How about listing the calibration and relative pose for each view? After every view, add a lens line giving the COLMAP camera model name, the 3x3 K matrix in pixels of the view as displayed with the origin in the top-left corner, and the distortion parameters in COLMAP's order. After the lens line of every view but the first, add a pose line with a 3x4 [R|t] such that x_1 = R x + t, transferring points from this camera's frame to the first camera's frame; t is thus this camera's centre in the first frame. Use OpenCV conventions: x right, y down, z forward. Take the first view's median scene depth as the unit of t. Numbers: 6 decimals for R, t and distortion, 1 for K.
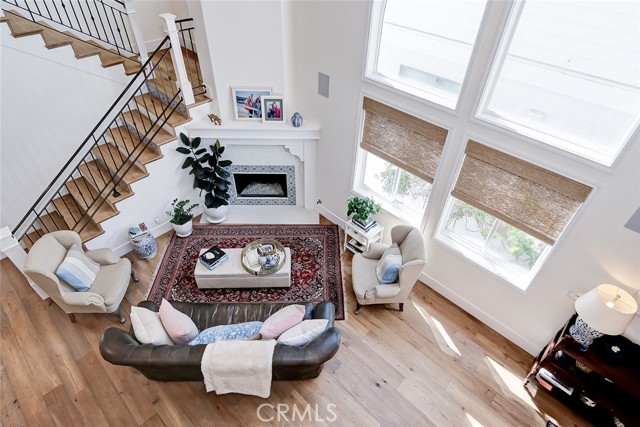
lens RADIAL K [[360.9, 0, 320.4], [0, 360.9, 228.5], [0, 0, 1]] dist [0.001633, 0.000299]
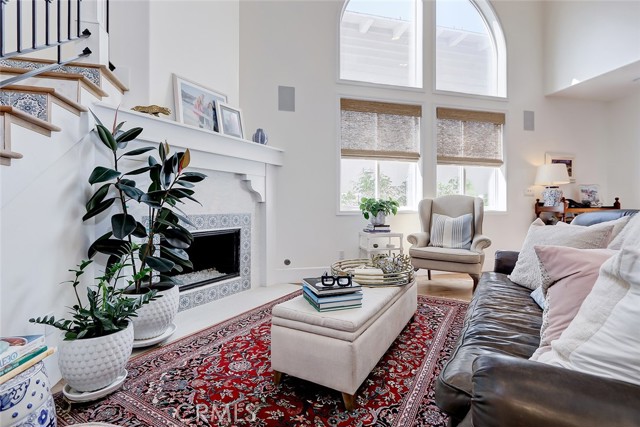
lens RADIAL K [[302.8, 0, 333.7], [0, 302.8, 210.7], [0, 0, 1]] dist [-0.000366, 0.000079]
pose [[0.498536, -0.026195, 0.866473, -0.564859], [0.608928, 0.721994, -0.328527, 0.125057], [-0.616983, 0.691403, 0.375891, 0.776993]]
